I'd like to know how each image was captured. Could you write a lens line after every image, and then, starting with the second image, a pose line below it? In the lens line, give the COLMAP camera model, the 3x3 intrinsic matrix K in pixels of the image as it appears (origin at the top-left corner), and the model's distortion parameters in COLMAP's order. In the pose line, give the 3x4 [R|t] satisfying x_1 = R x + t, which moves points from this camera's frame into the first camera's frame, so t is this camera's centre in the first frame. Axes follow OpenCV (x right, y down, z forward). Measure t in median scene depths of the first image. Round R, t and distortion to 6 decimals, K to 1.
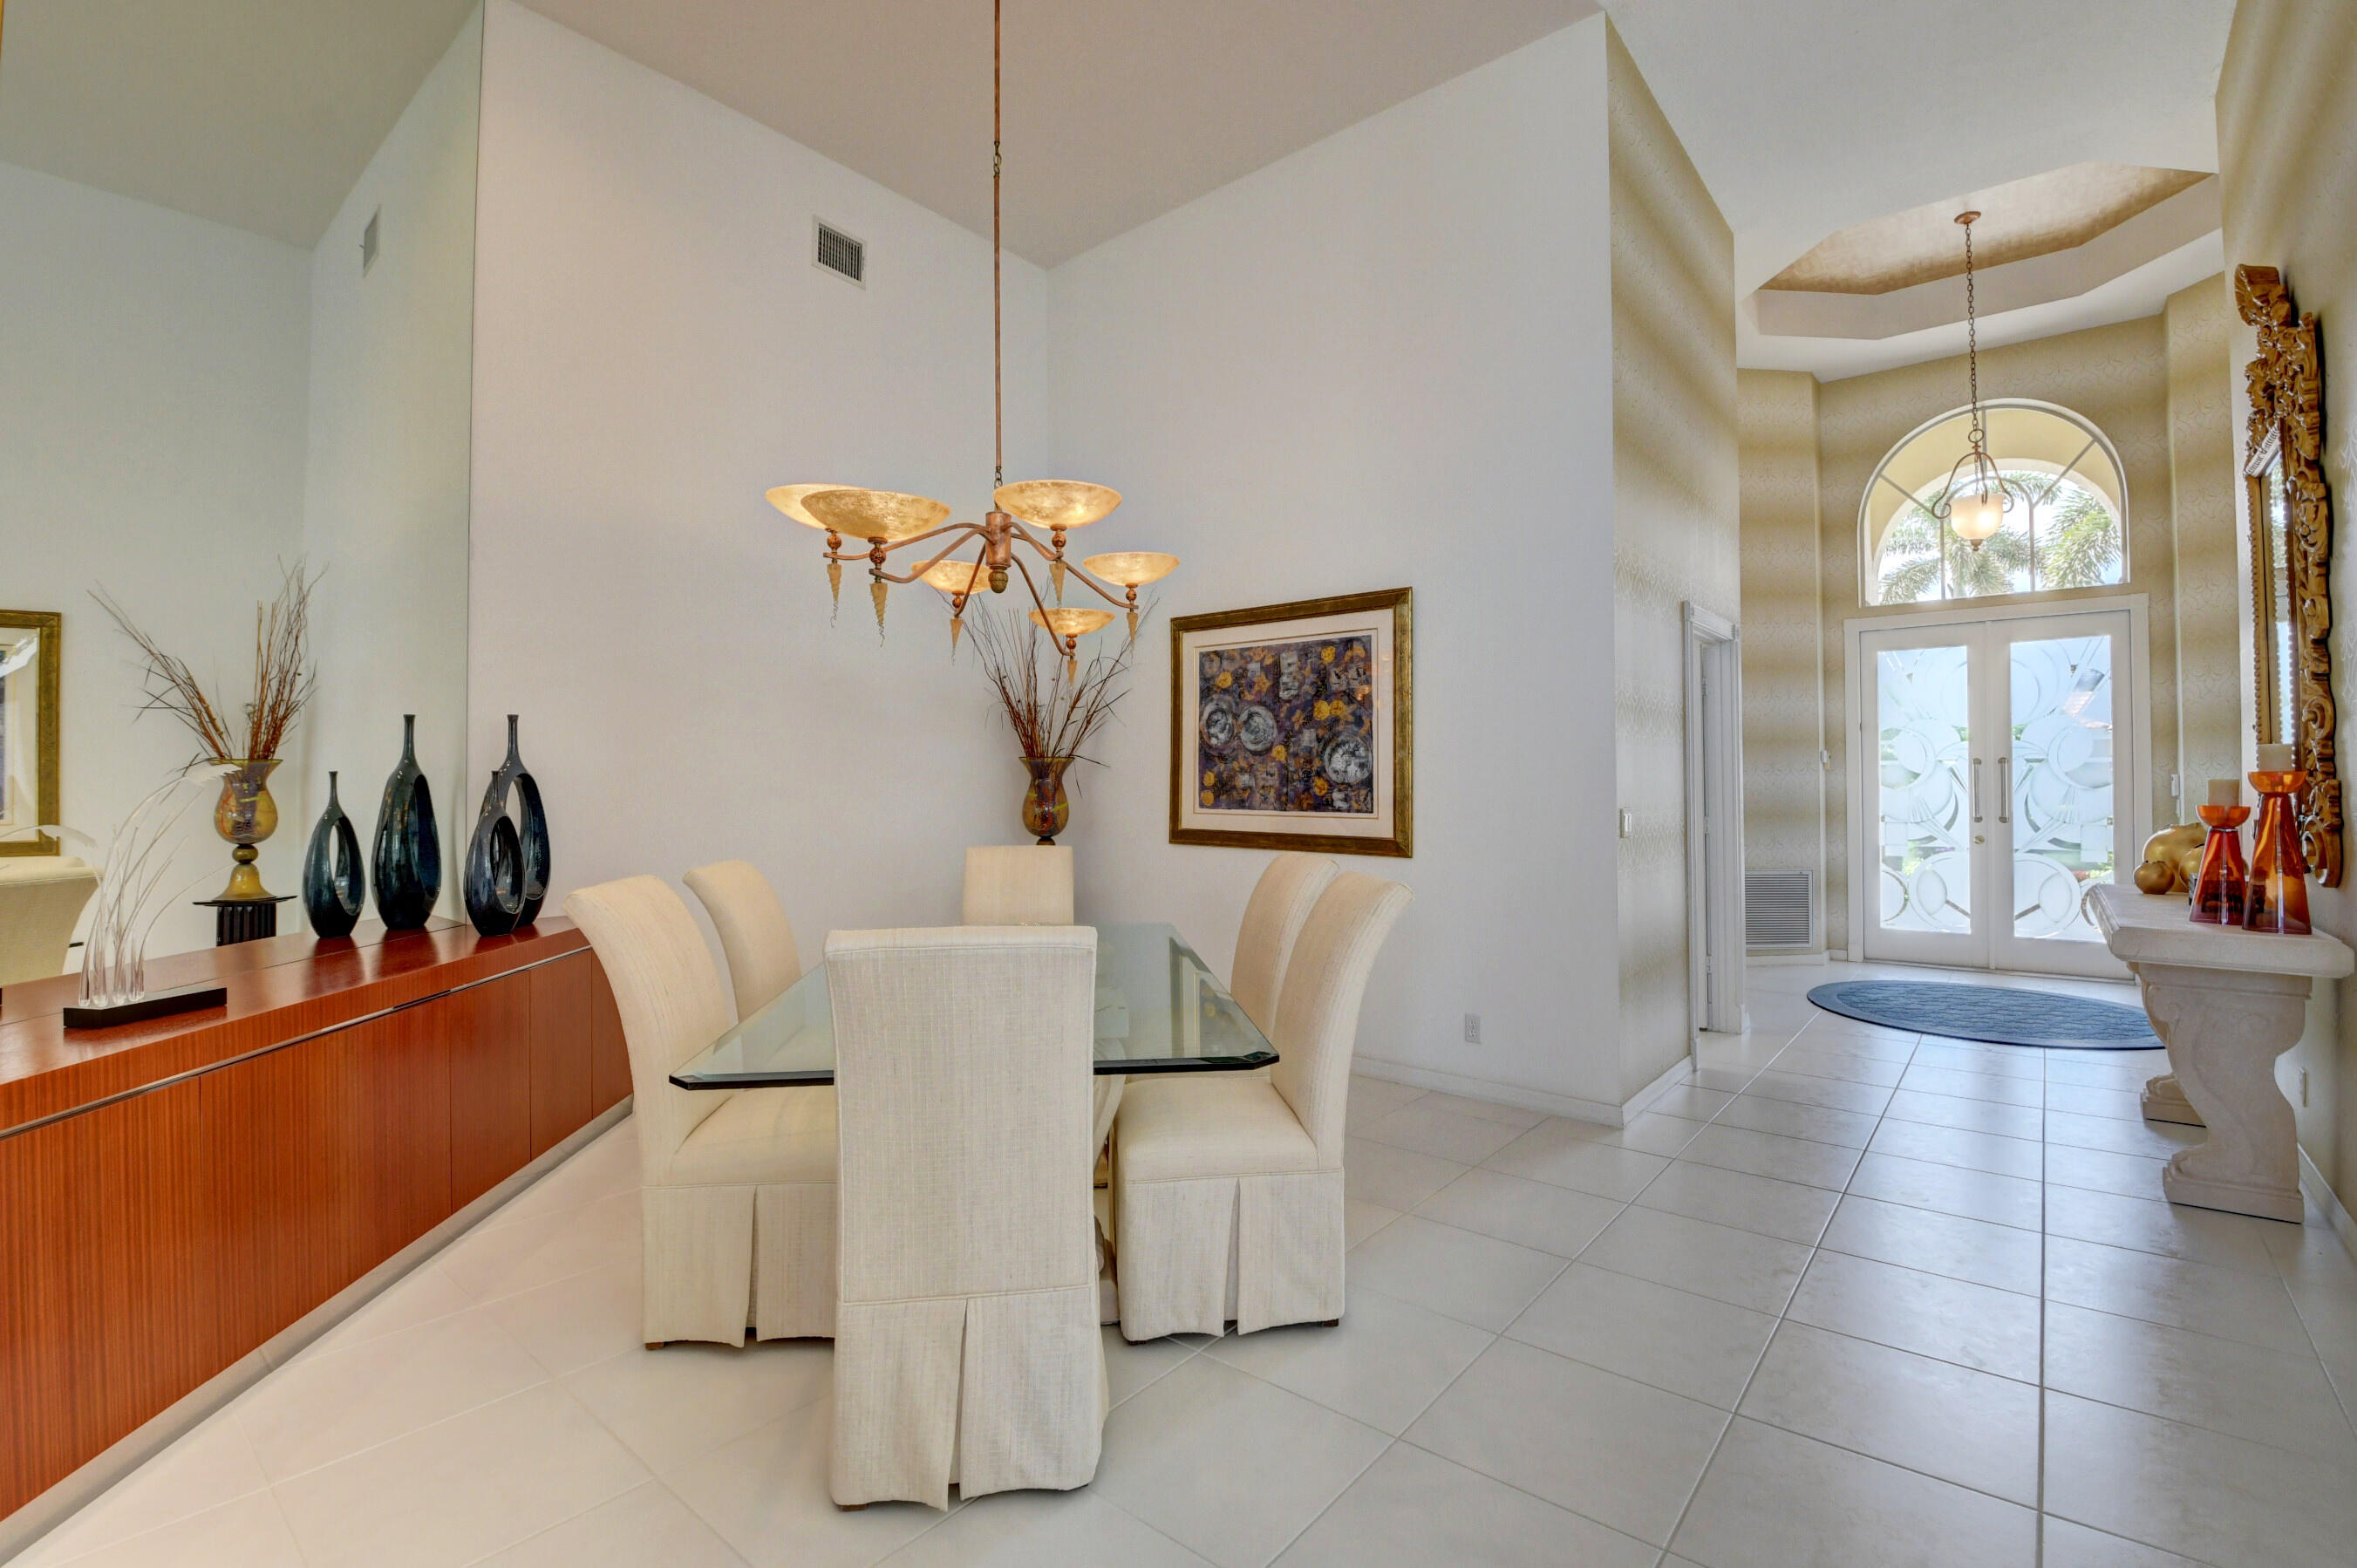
lens RADIAL K [[1046.2, 0, 1168.5], [0, 1046.2, 777.6], [0, 0, 1]] dist [0.002988, -0.018110]
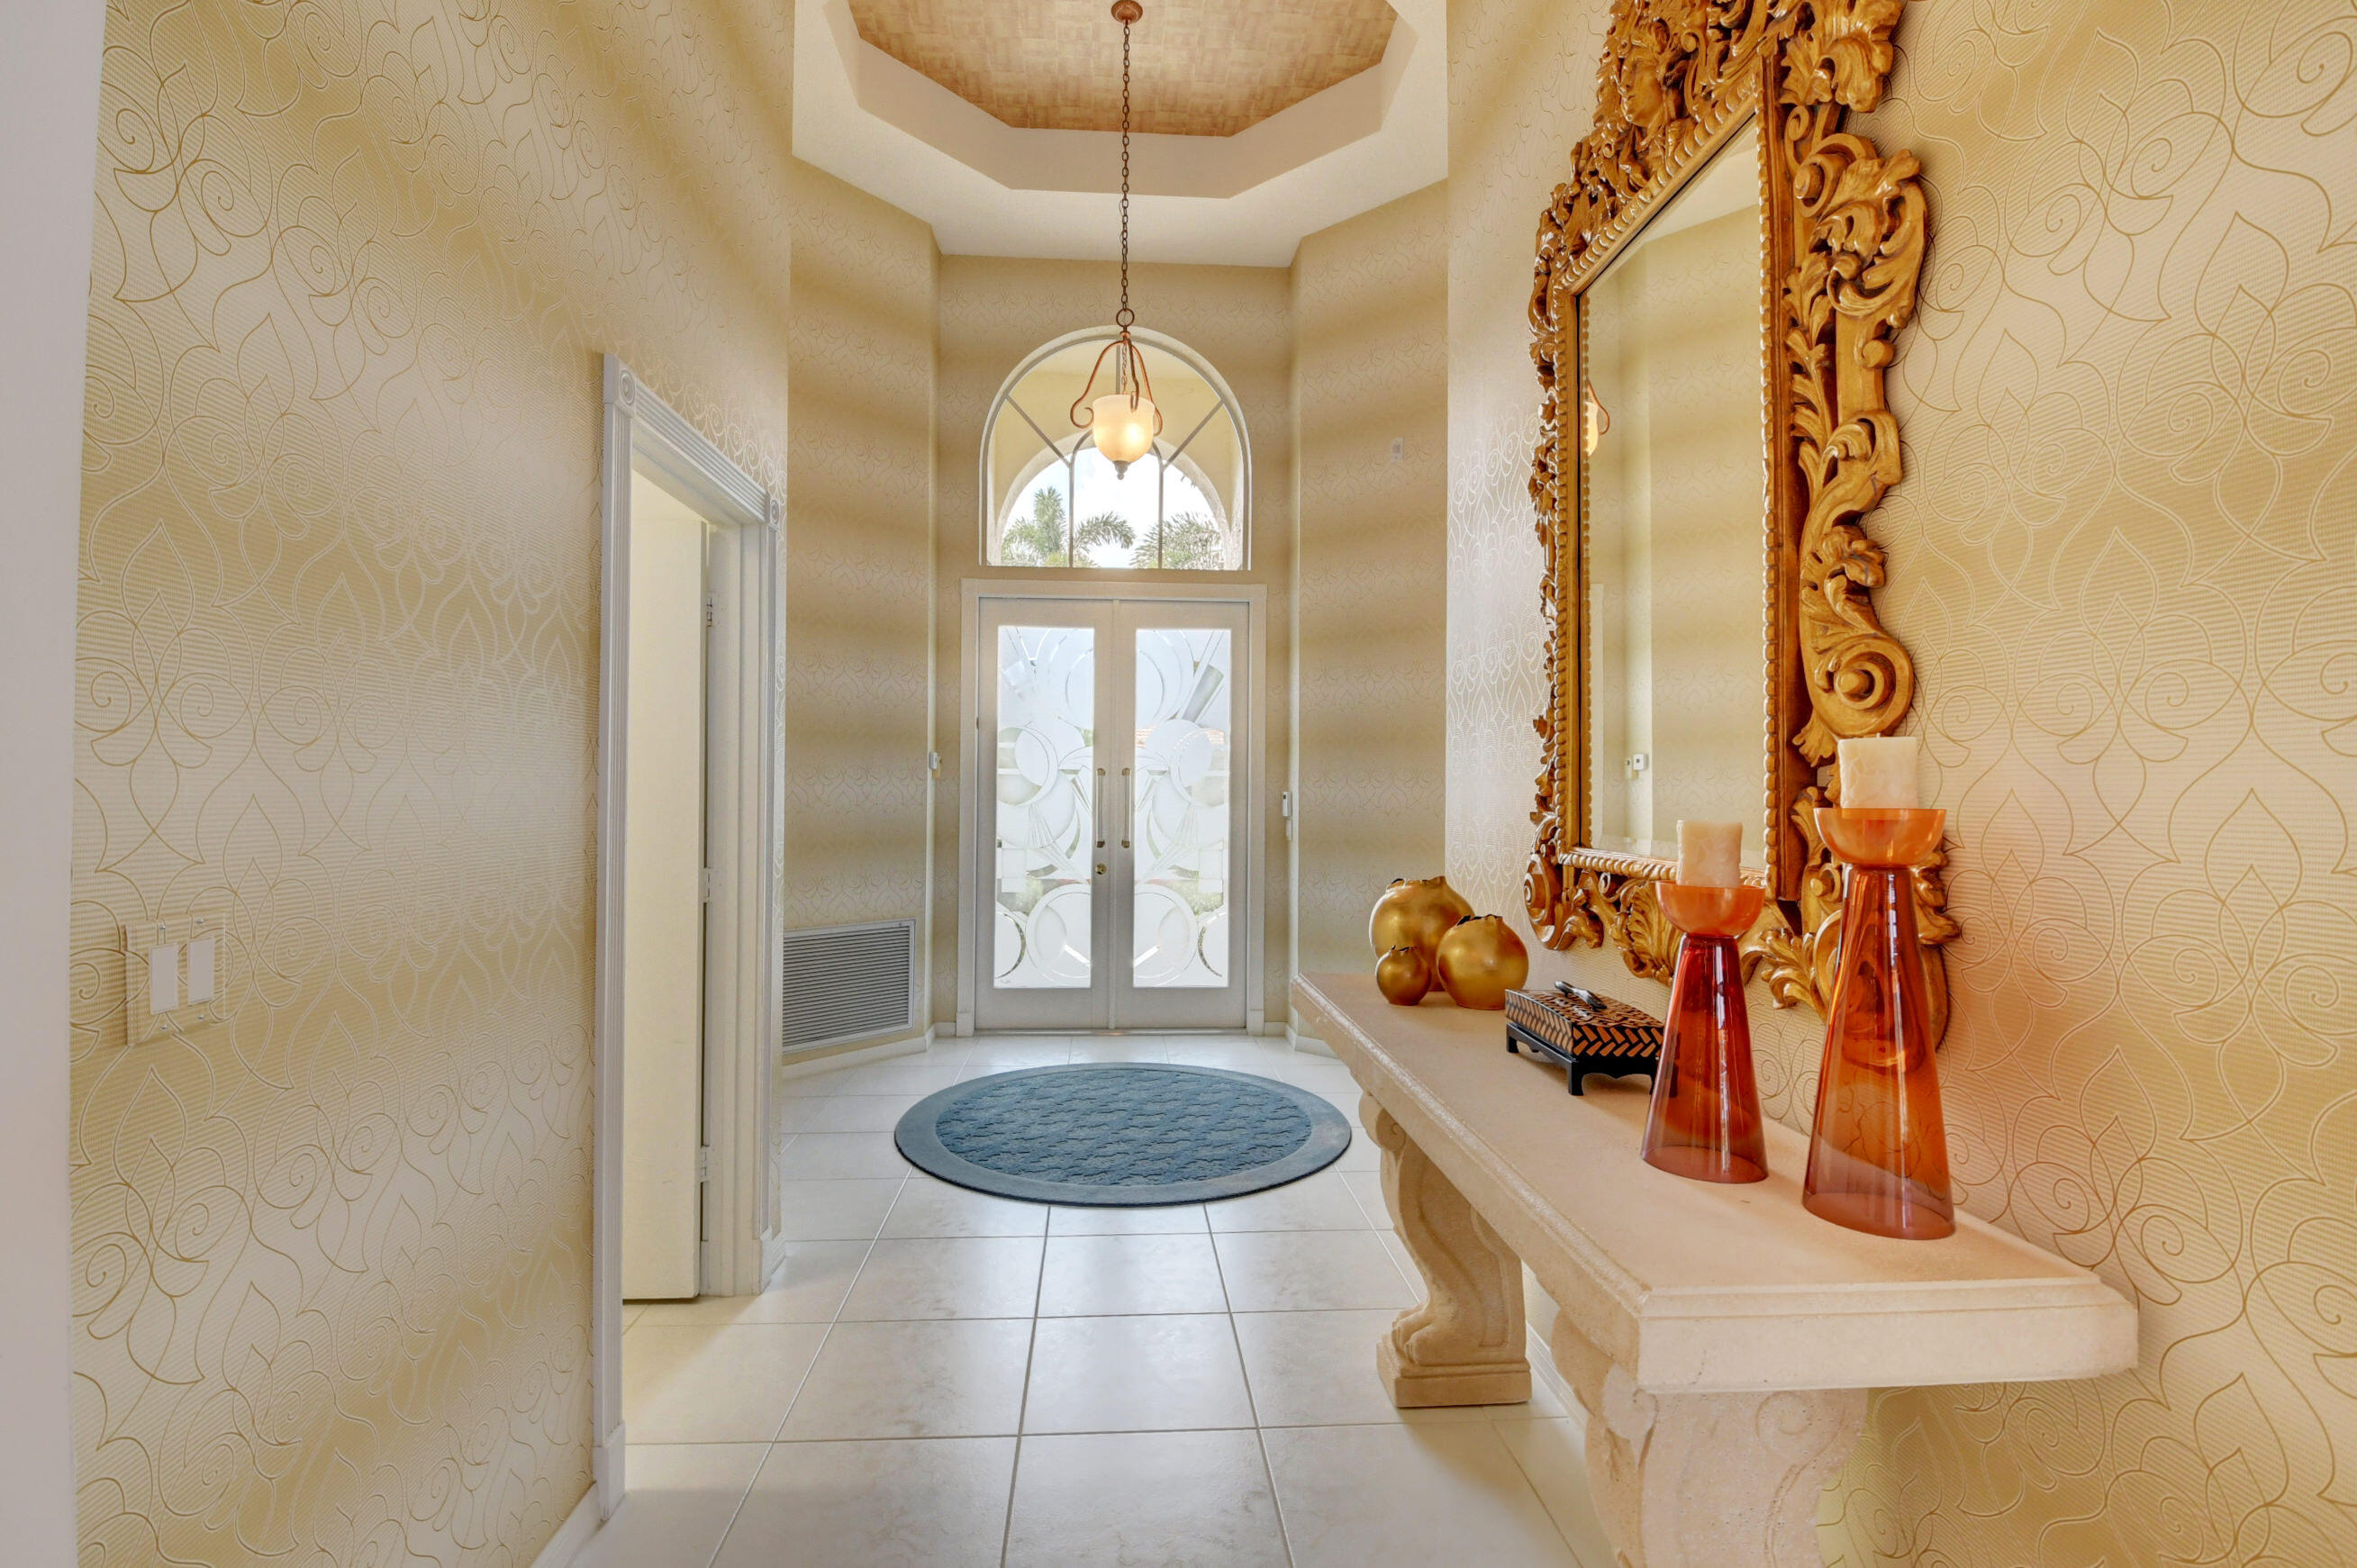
lens RADIAL K [[1046.2, 0, 1168.5], [0, 1046.2, 777.6], [0, 0, 1]] dist [0.002988, -0.018110]
pose [[0.722328, 0.021263, 0.691224, 0.254012], [-0.019405, 0.999757, -0.010476, -0.003504], [-0.691278, -0.005846, 0.722565, 0.377277]]
